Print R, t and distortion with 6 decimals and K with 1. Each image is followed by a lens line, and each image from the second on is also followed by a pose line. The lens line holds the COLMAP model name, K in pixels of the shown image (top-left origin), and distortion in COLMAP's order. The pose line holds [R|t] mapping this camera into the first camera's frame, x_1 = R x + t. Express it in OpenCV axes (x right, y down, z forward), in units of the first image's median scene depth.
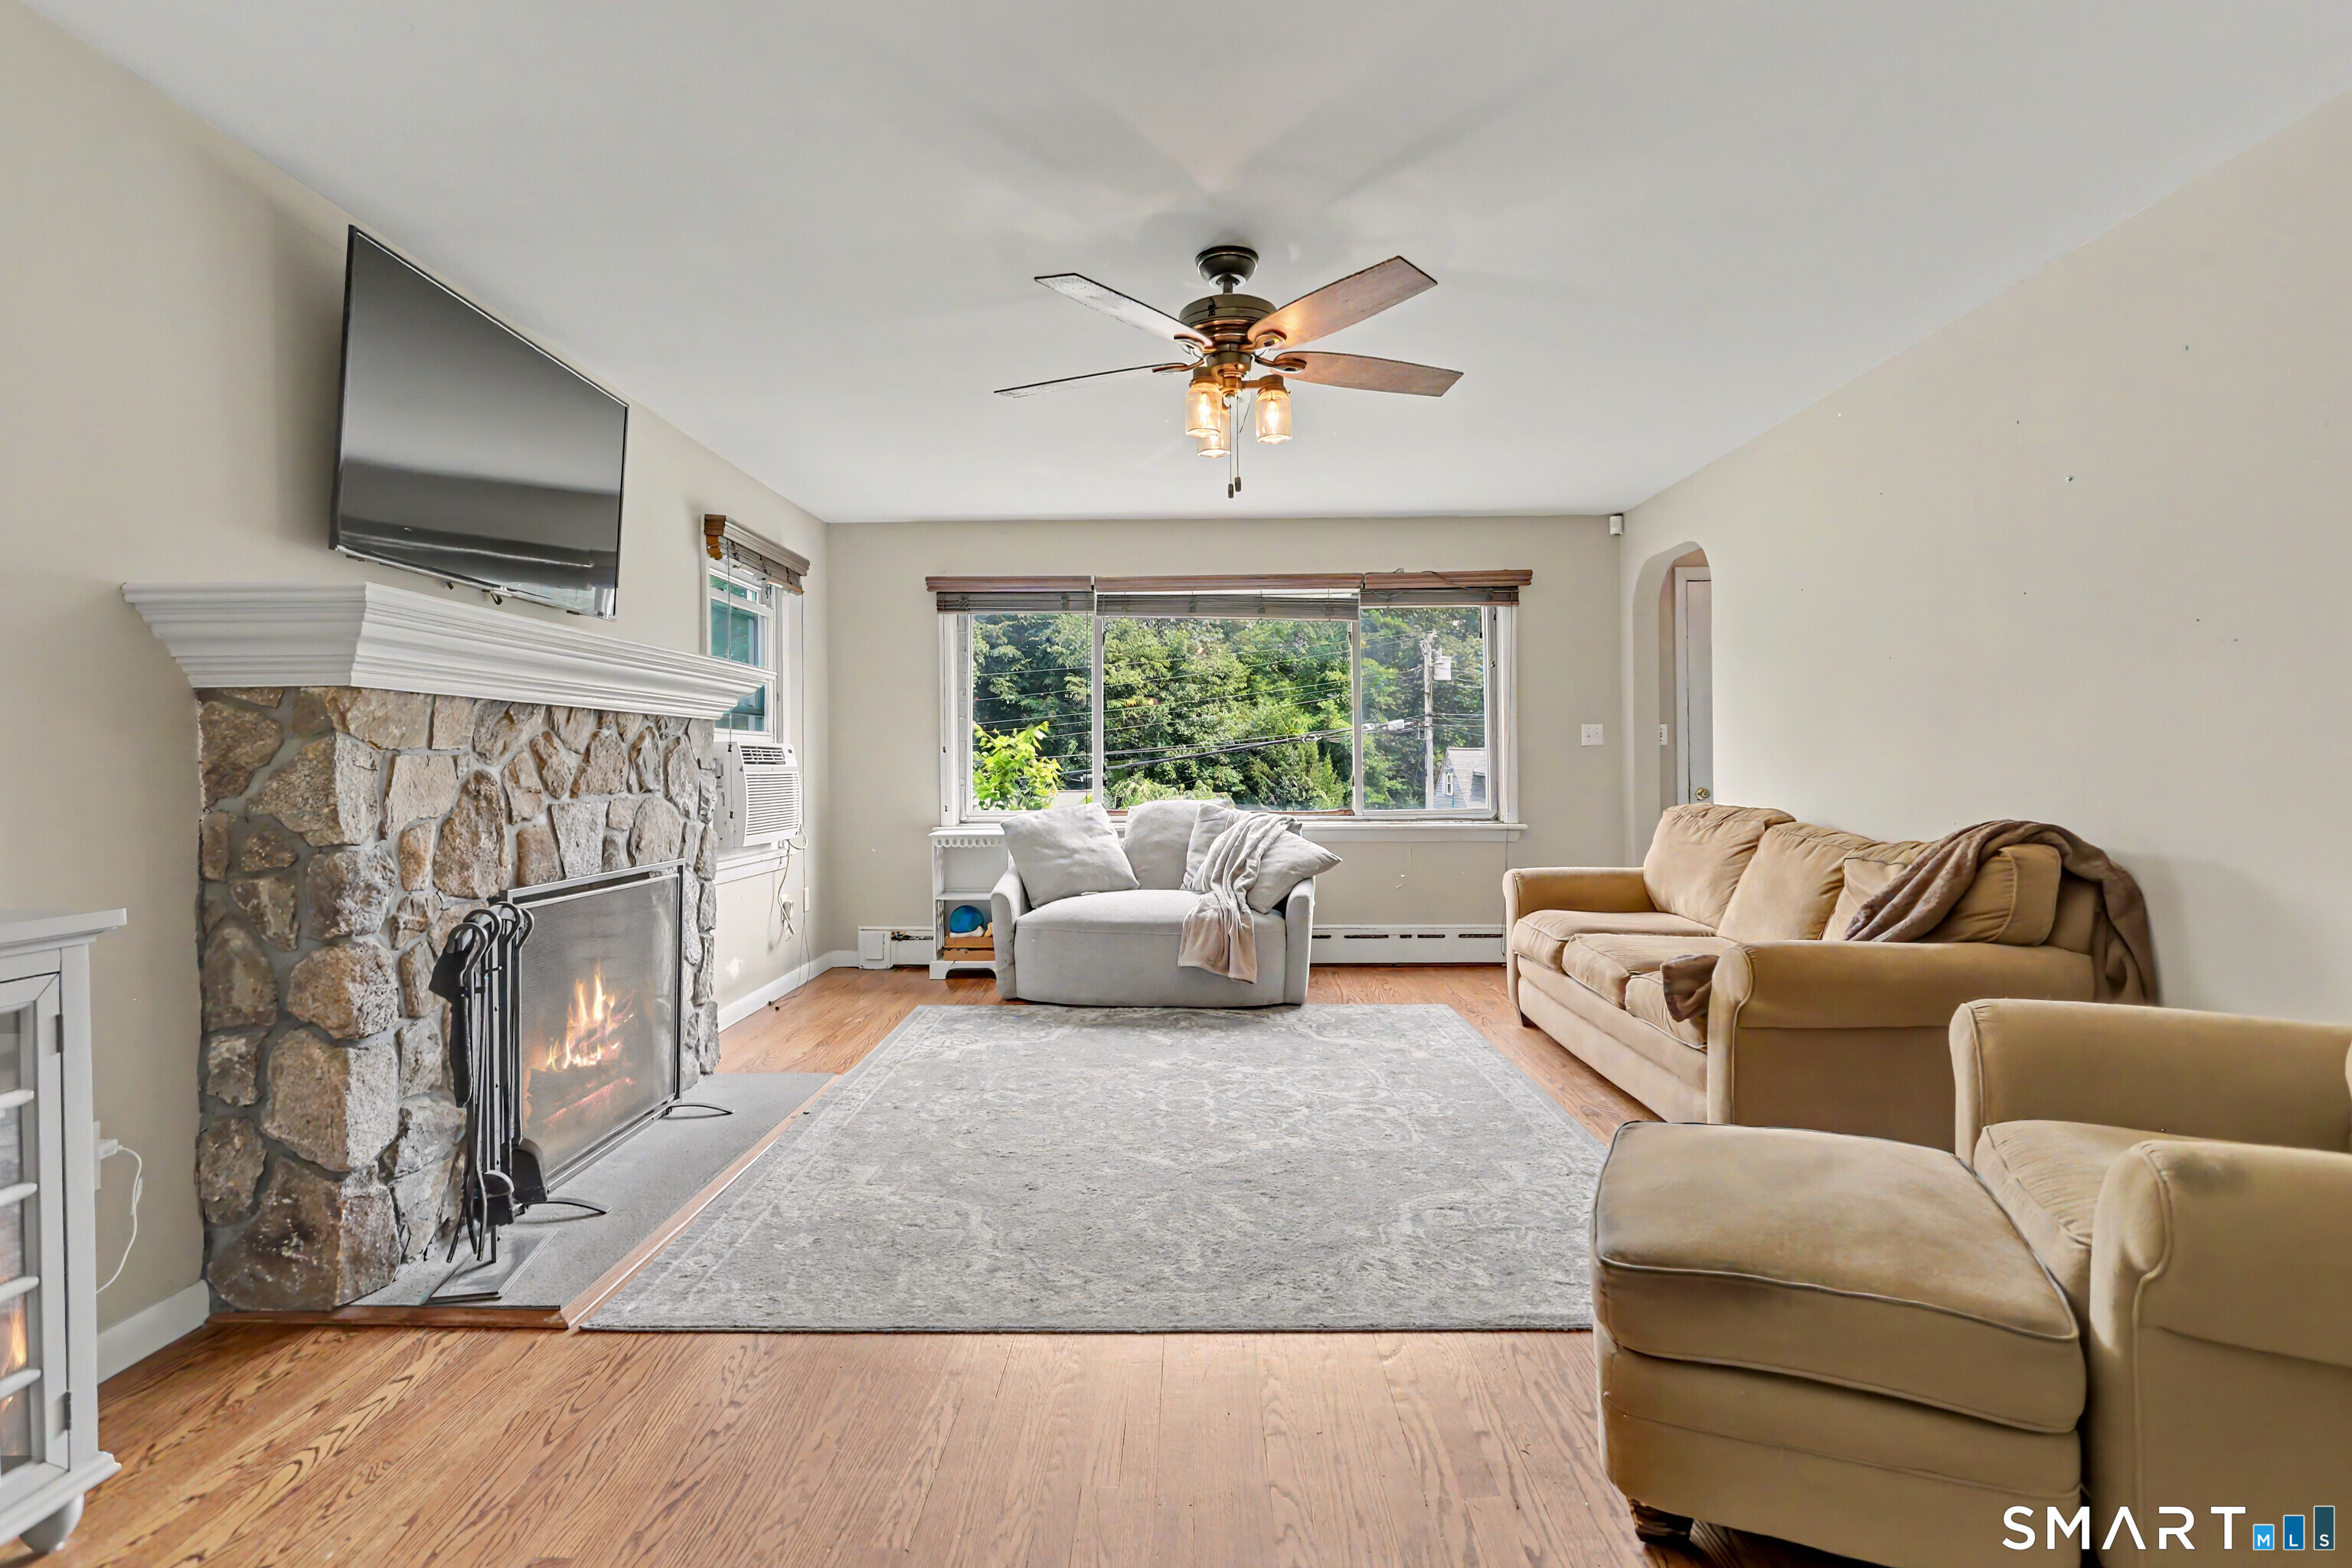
lens RADIAL K [[1123.5, 0, 1173.5], [0, 1123.5, 763.0], [0, 0, 1]] dist [-0.002388, 0.000155]
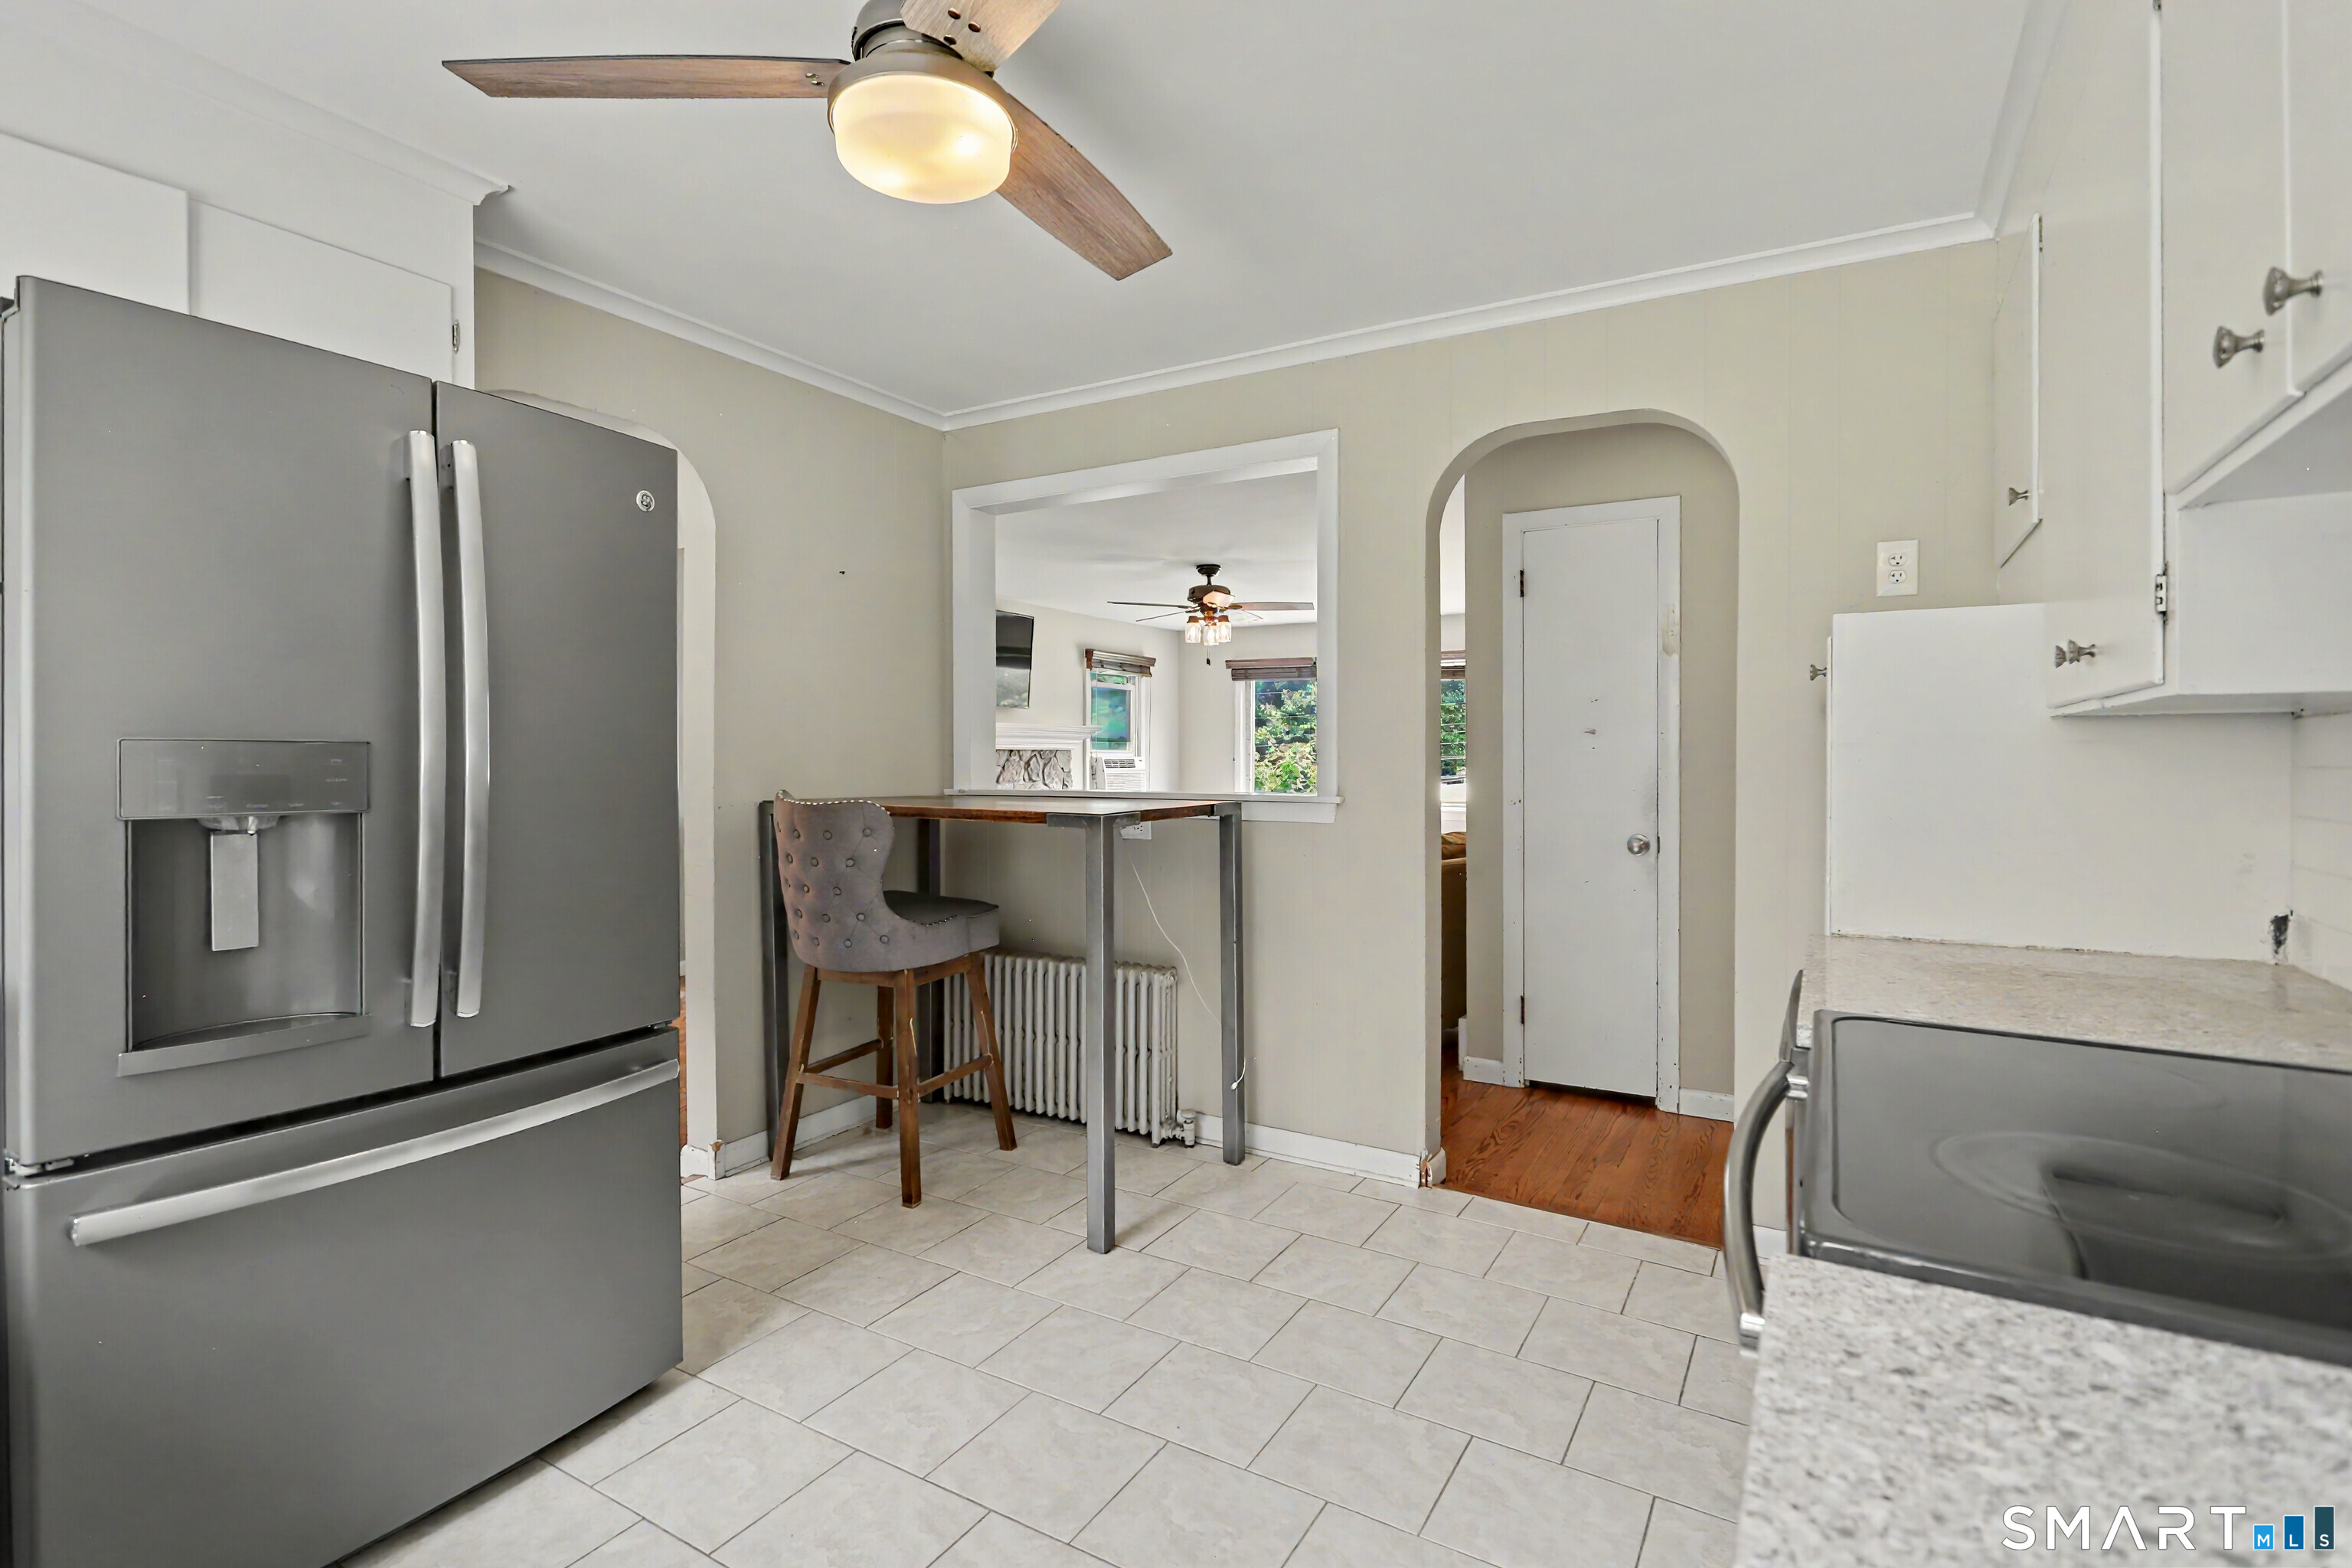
lens RADIAL K [[1123.5, 0, 1173.5], [0, 1123.5, 763.0], [0, 0, 1]] dist [-0.002388, 0.000155]
pose [[0.868001, 0.013127, -0.496388, 0.899579], [-0.008643, 0.999898, 0.011330, -0.039587], [0.496487, -0.005545, 0.868027, -0.864739]]
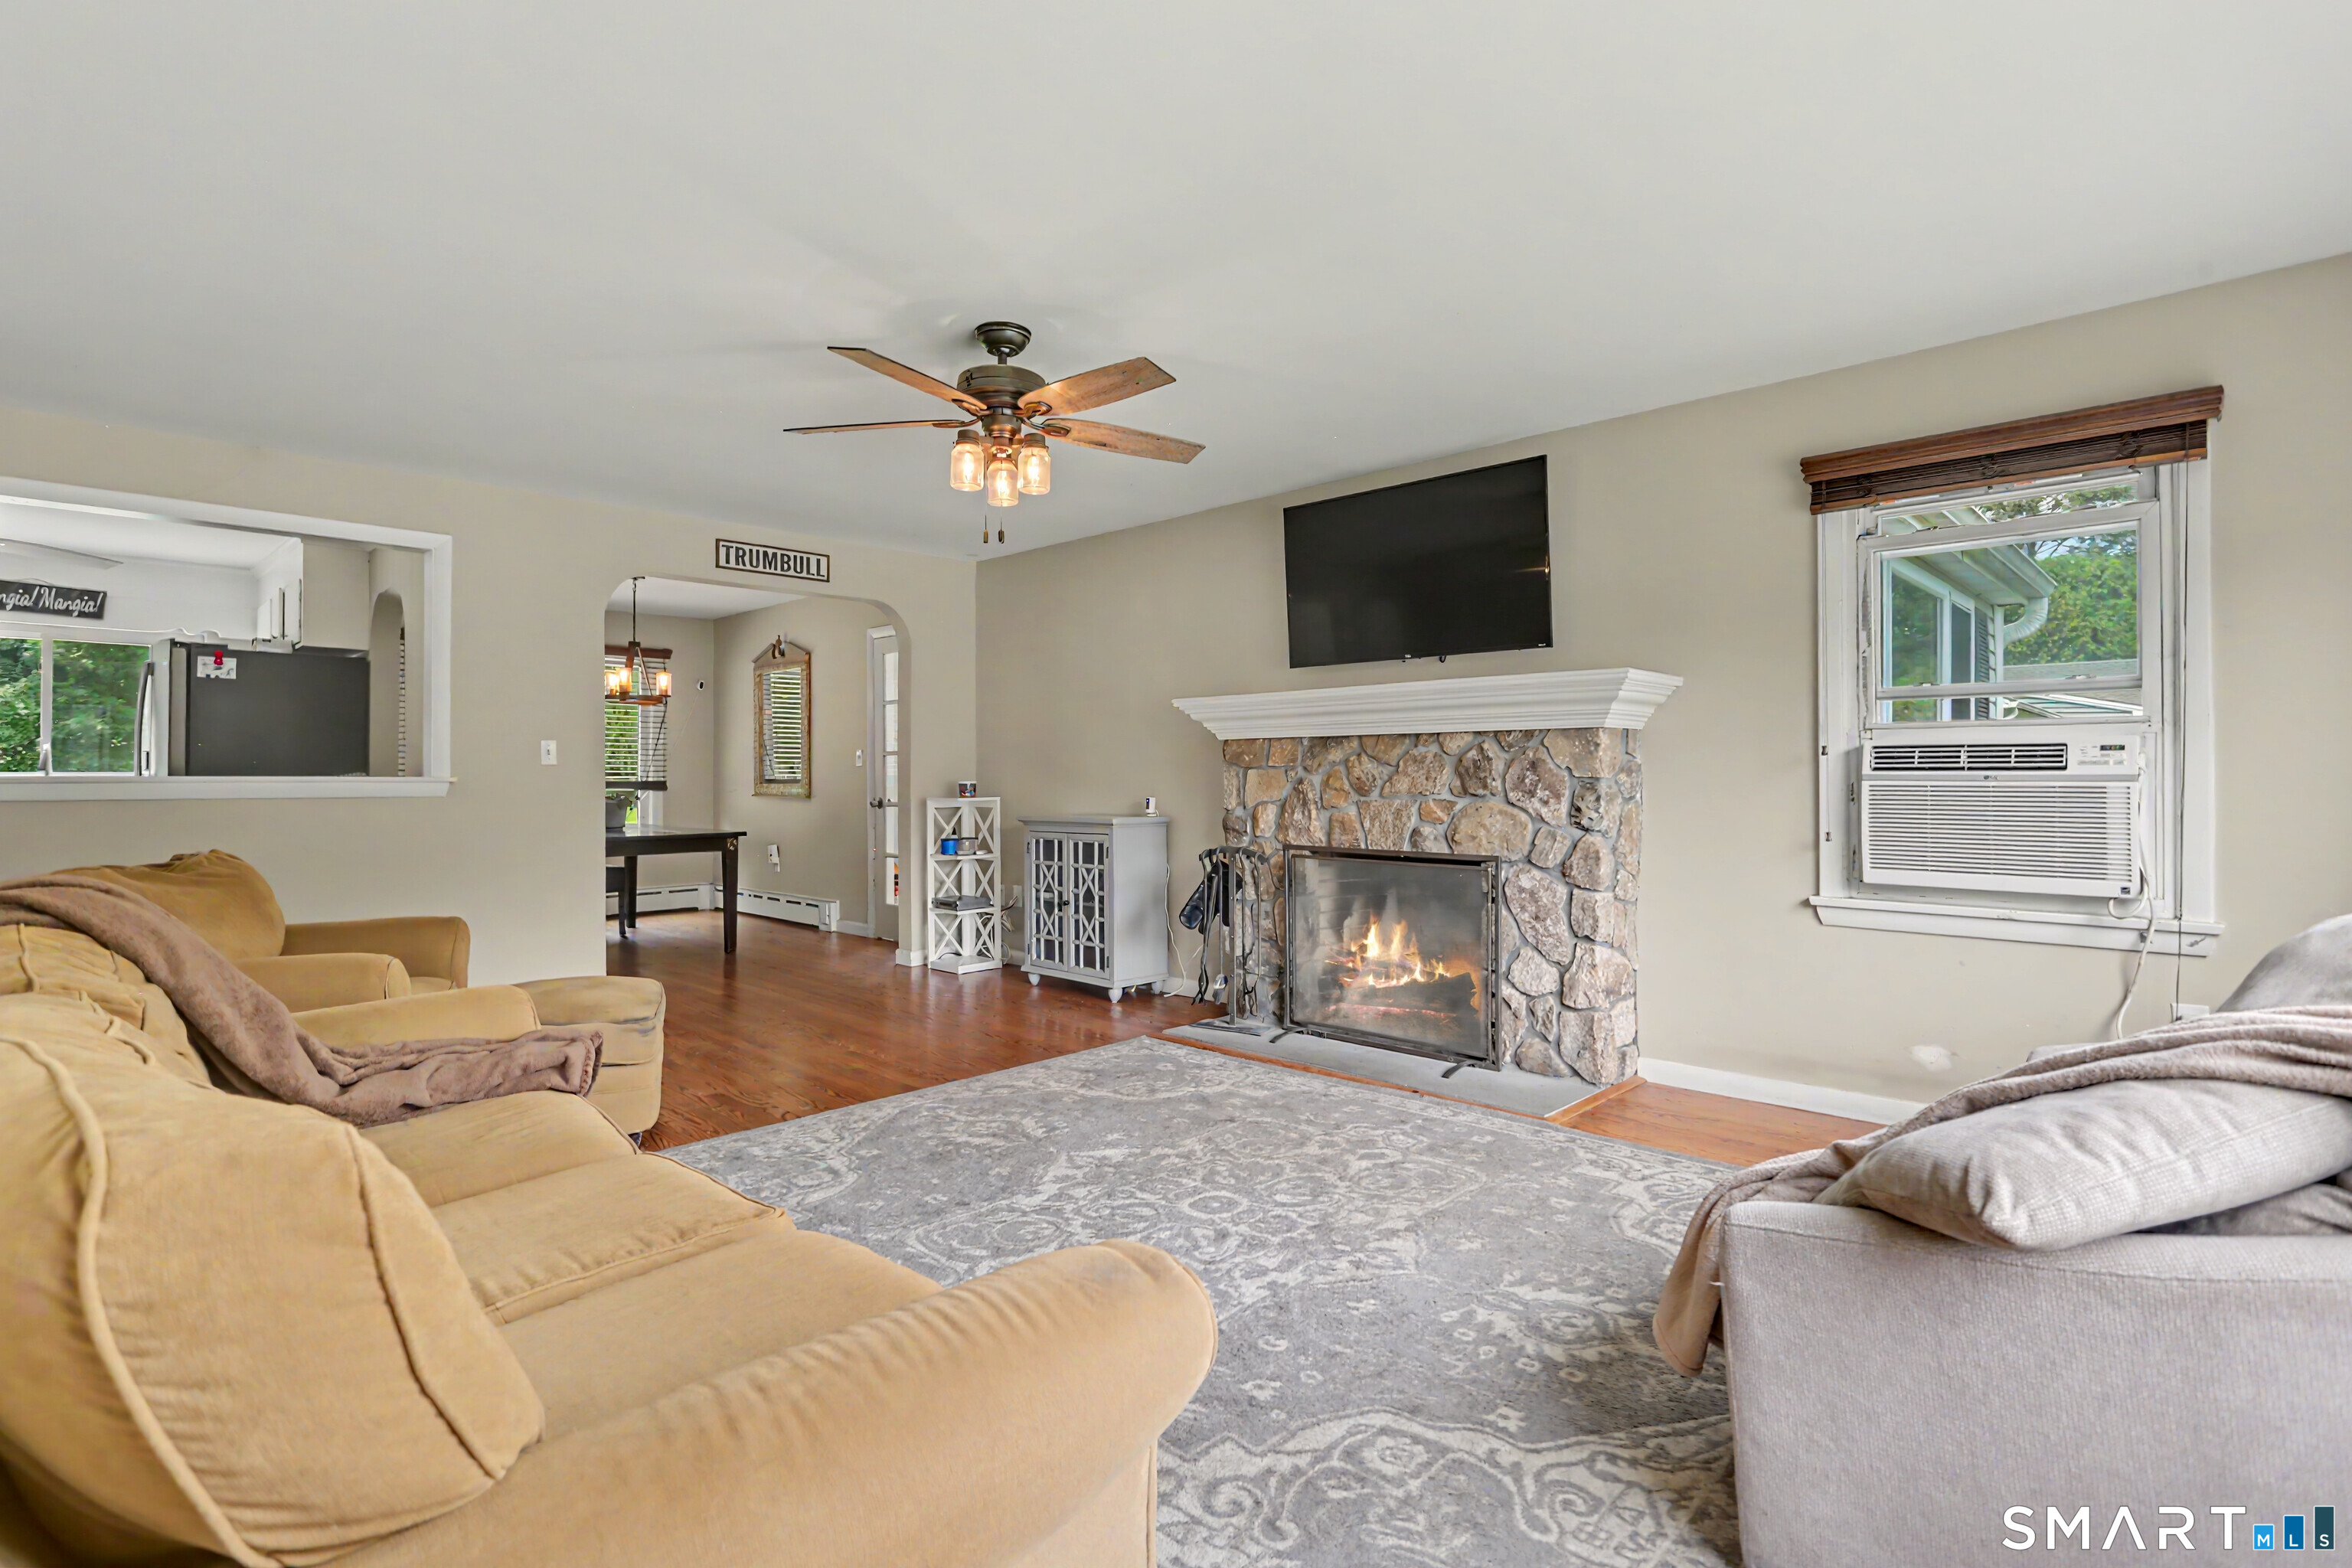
lens RADIAL K [[1123.5, 0, 1173.5], [0, 1123.5, 763.0], [0, 0, 1]] dist [-0.002388, 0.000155]
pose [[-0.681012, 0.000887, -0.732272, 0.720683], [0.006567, 0.999966, -0.004897, -0.007511], [0.732243, -0.008143, -0.680995, 1.787929]]
